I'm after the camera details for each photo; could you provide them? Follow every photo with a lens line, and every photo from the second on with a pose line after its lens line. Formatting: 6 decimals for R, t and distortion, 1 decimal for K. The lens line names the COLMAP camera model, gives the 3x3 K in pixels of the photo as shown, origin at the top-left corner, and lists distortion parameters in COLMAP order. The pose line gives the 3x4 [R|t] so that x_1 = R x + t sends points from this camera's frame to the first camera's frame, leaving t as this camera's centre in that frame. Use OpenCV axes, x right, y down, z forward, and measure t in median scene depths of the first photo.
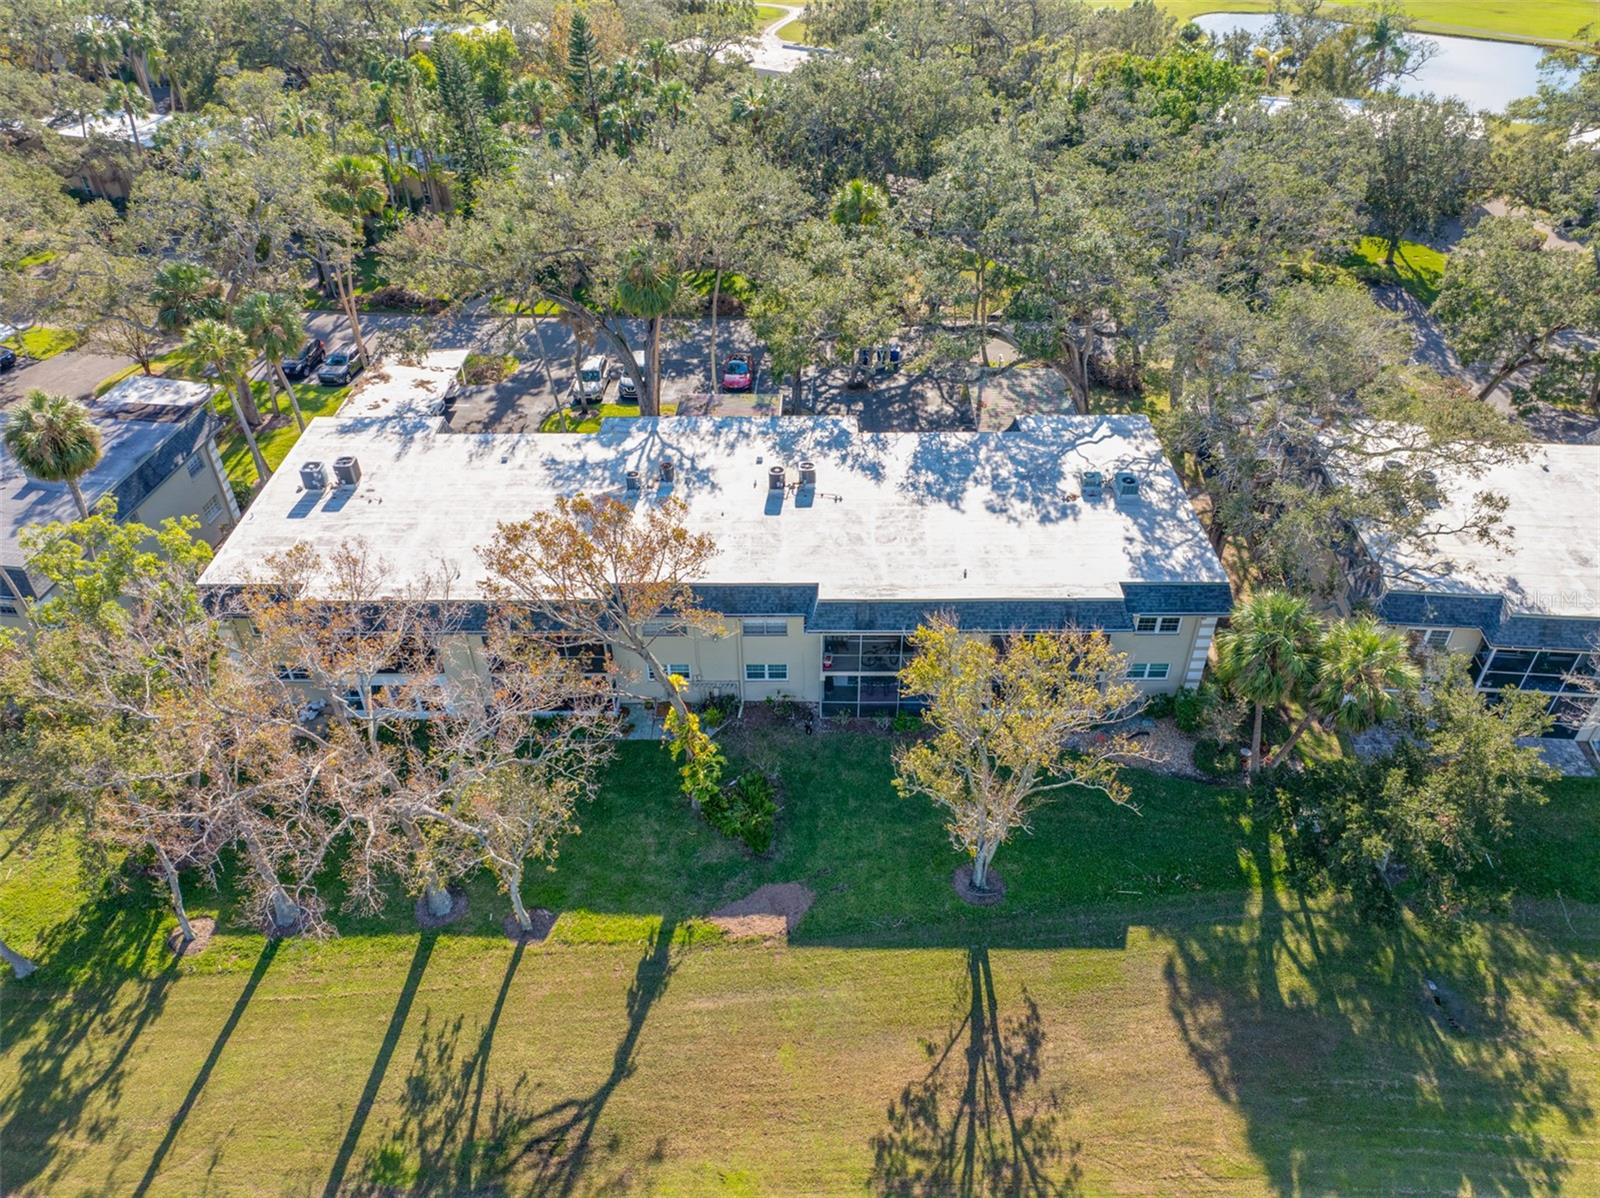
lens RADIAL K [[1123.5, 0, 804.1], [0, 1123.5, 597.8], [0, 0, 1]] dist [-0.012954, 0.007087]
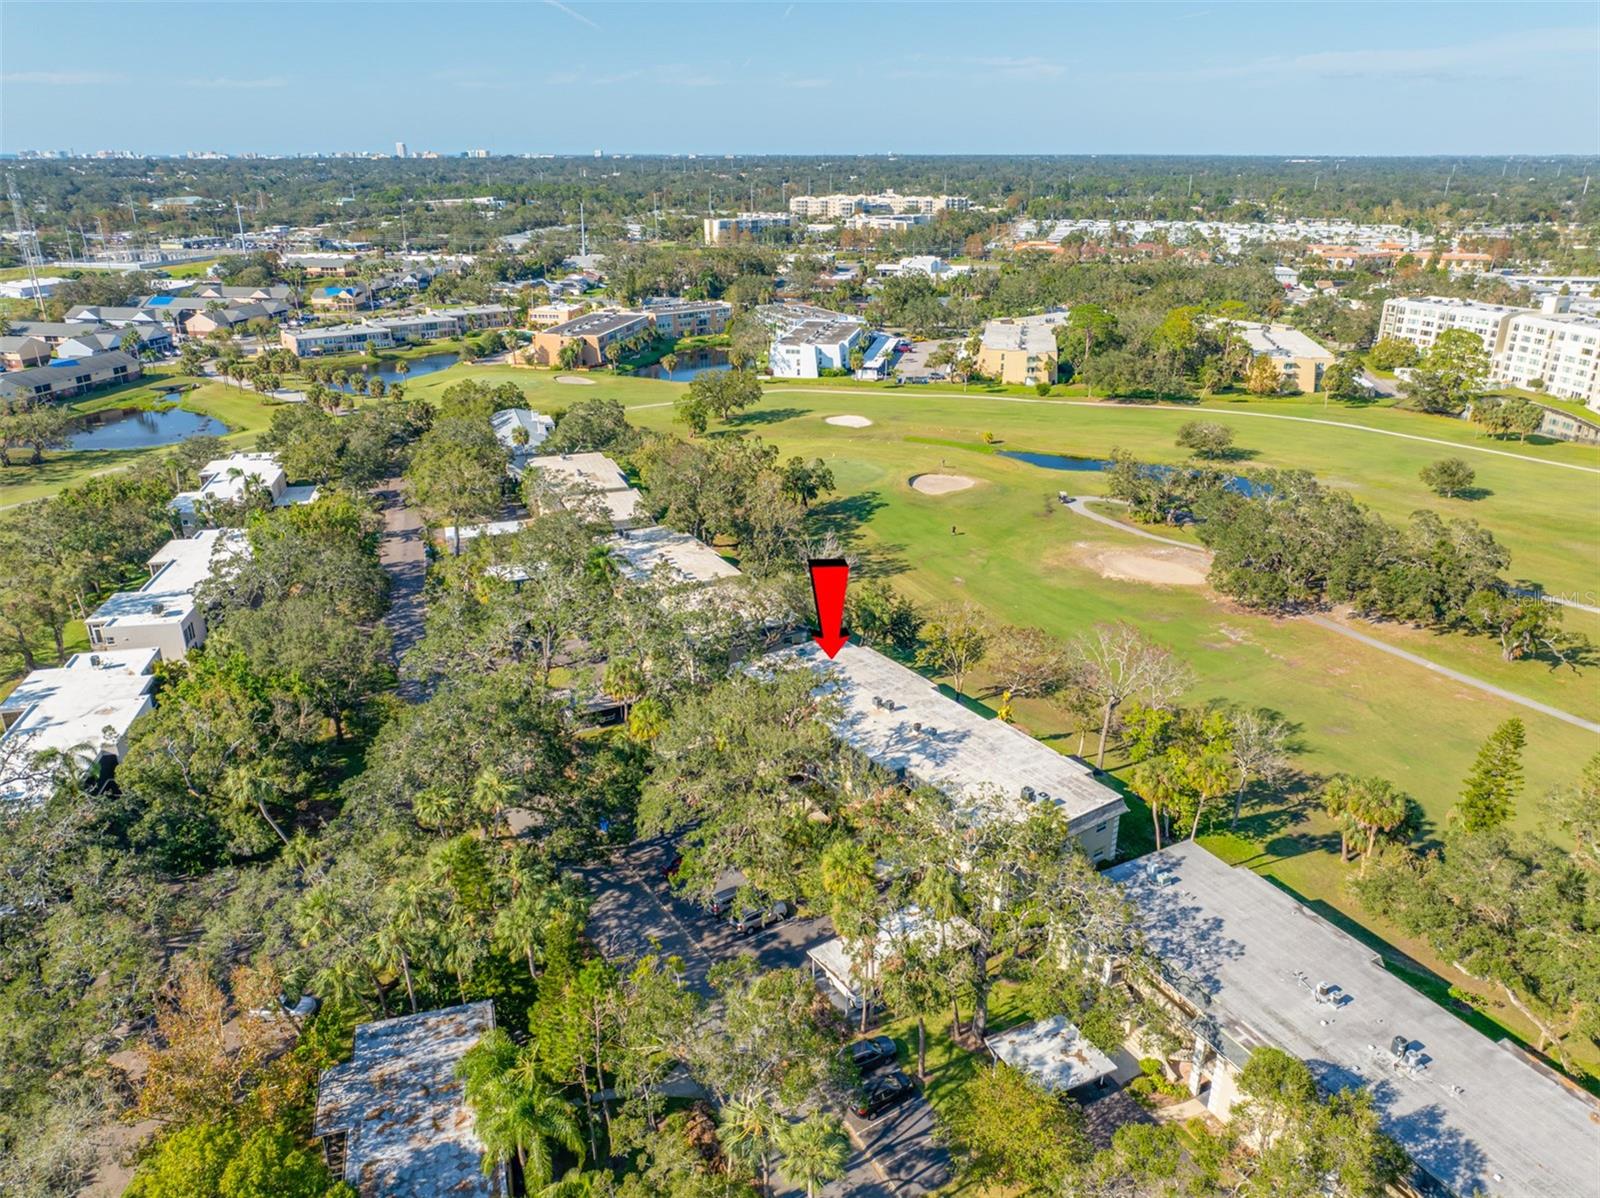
lens RADIAL K [[1123.5, 0, 807.4], [0, 1123.5, 593.9], [0, 0, 1]] dist [-0.012954, 0.007087]
pose [[-0.571107, -0.298052, 0.764854, -1.580253], [0.502242, 0.610130, 0.612777, -1.697969], [-0.649299, 0.734103, -0.198755, 1.408718]]
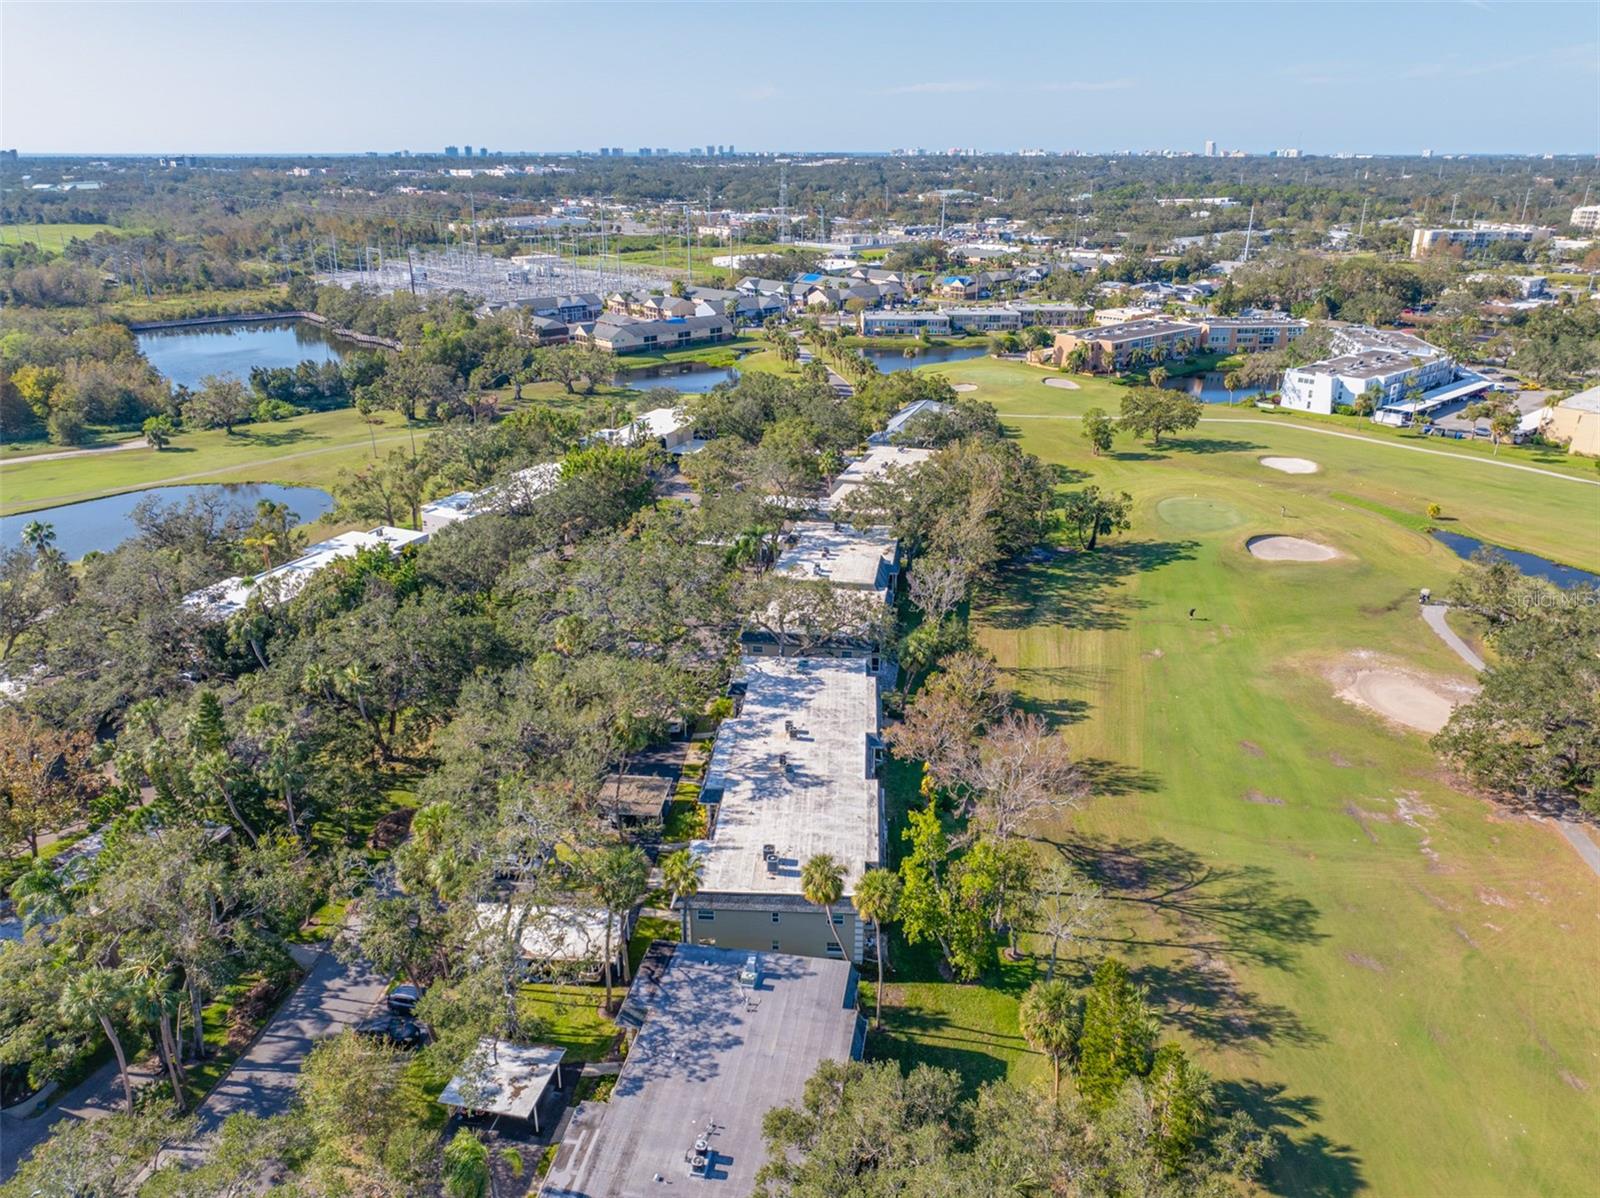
lens RADIAL K [[1123.5, 0, 808.7], [0, 1123.5, 591.4], [0, 0, 1]] dist [-0.012954, 0.007087]
pose [[0.048084, -0.362246, 0.930842, -1.925532], [0.609984, 0.748608, 0.259818, -0.849558], [-0.790954, 0.555305, 0.256960, 0.295503]]
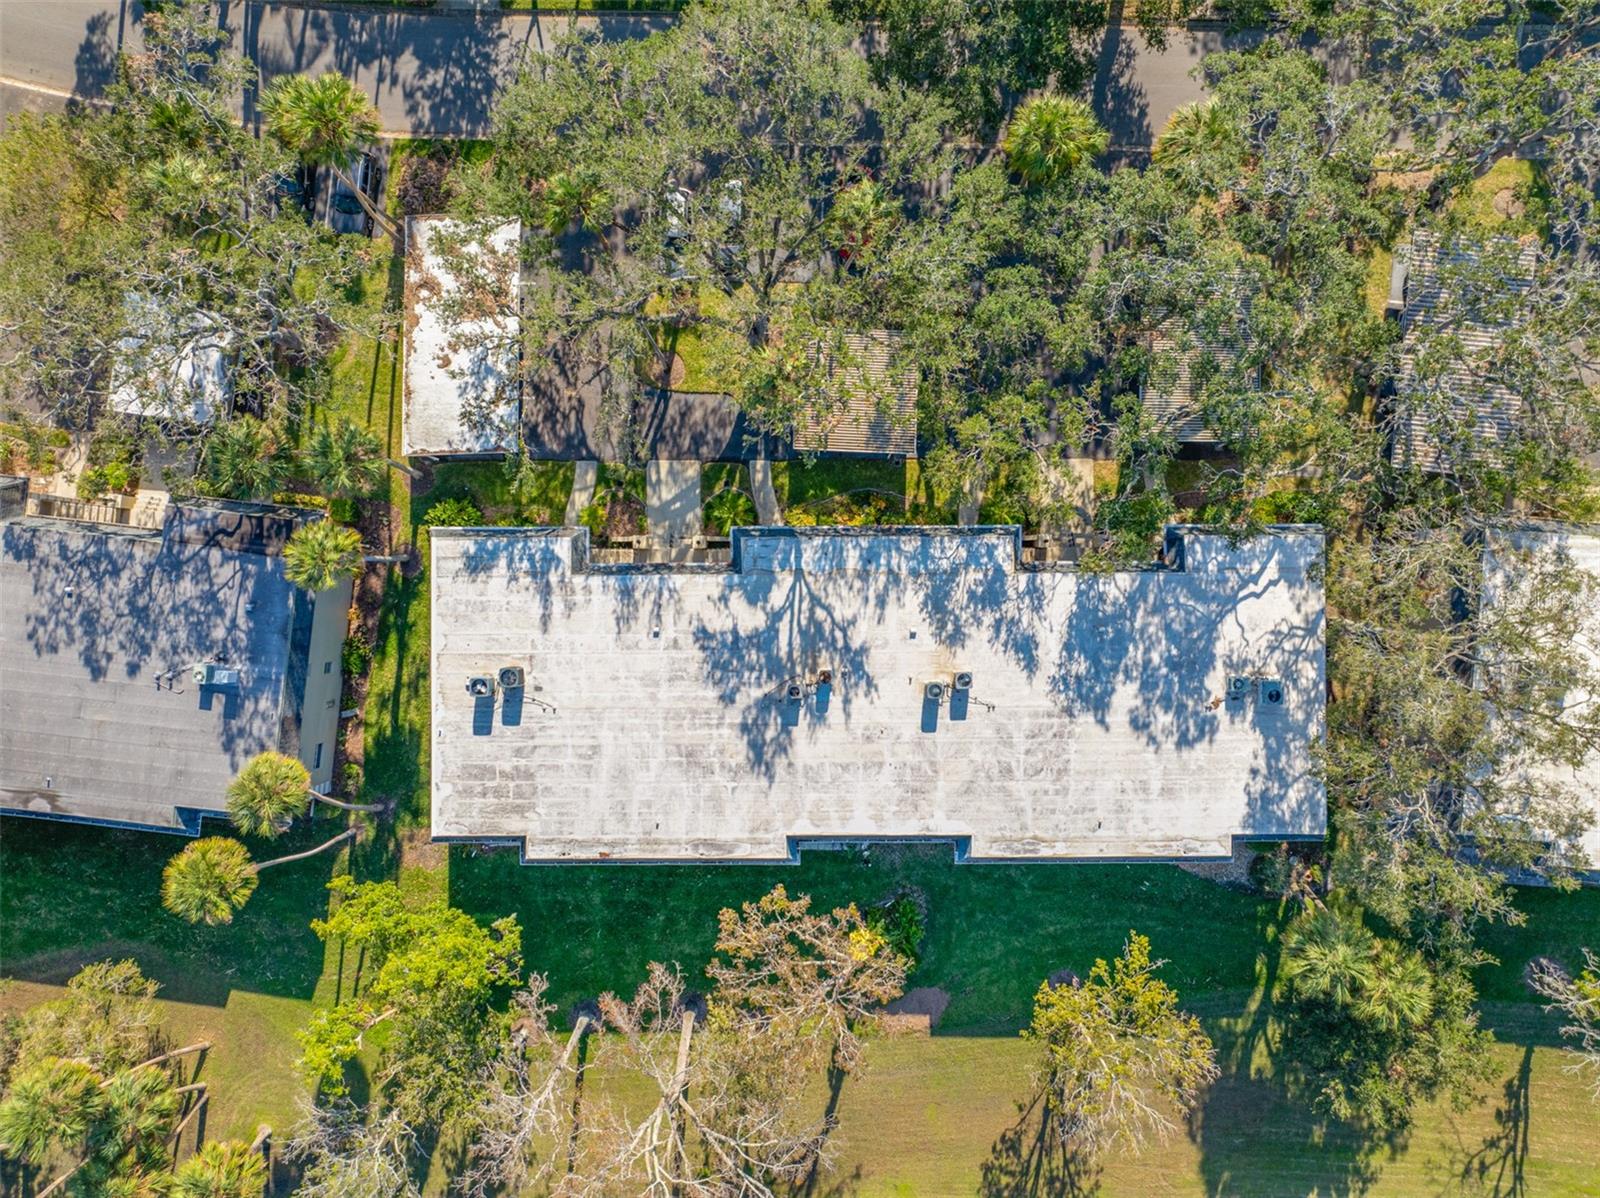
lens RADIAL K [[1123.5, 0, 806.3], [0, 1123.5, 601.8], [0, 0, 1]] dist [-0.012954, 0.007087]
pose [[0.999983, -0.004938, -0.002999, -0.140099], [0.005401, 0.614709, 0.788735, -0.990618], [-0.002052, -0.788738, 0.614726, 0.442072]]
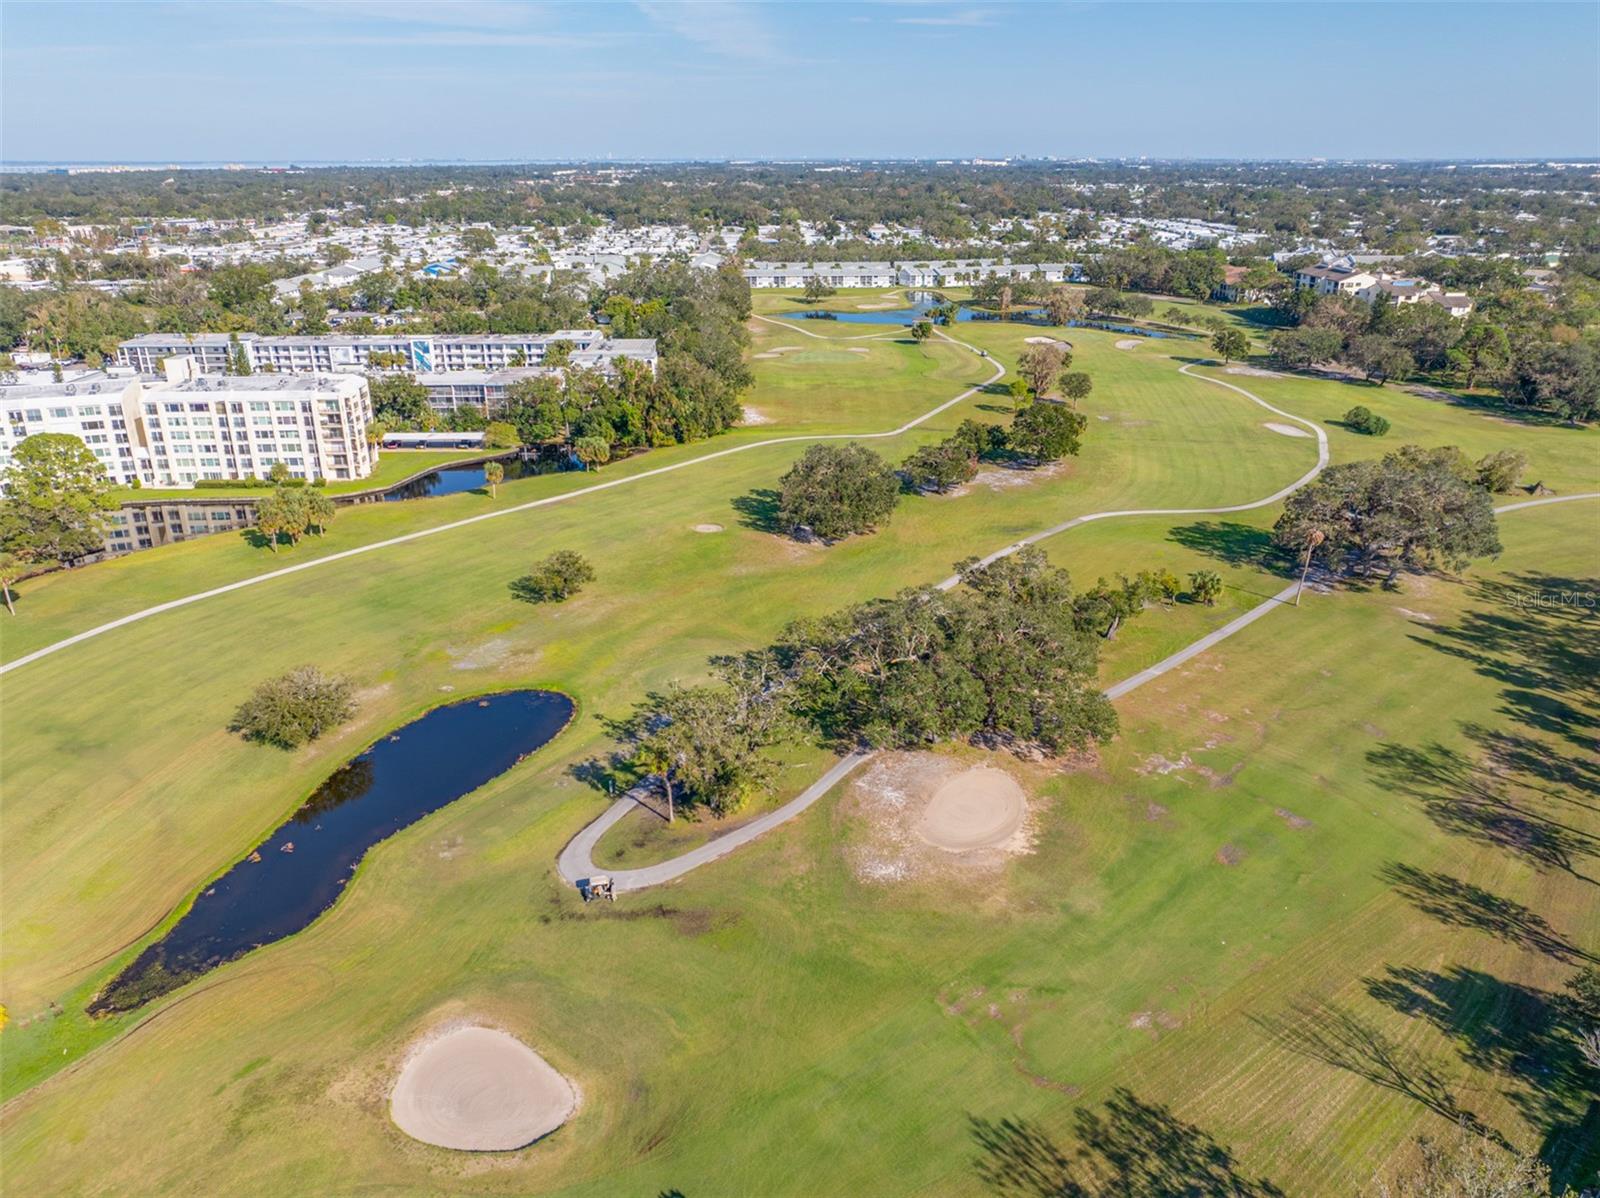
lens RADIAL K [[1123.5, 0, 809.9], [0, 1123.5, 589.0], [0, 0, 1]] dist [-0.012954, 0.007087]
pose [[-0.678954, 0.270679, -0.682463, 2.052619], [-0.444029, 0.588891, 0.675312, -0.736113], [0.584688, 0.761538, -0.279640, 0.102490]]
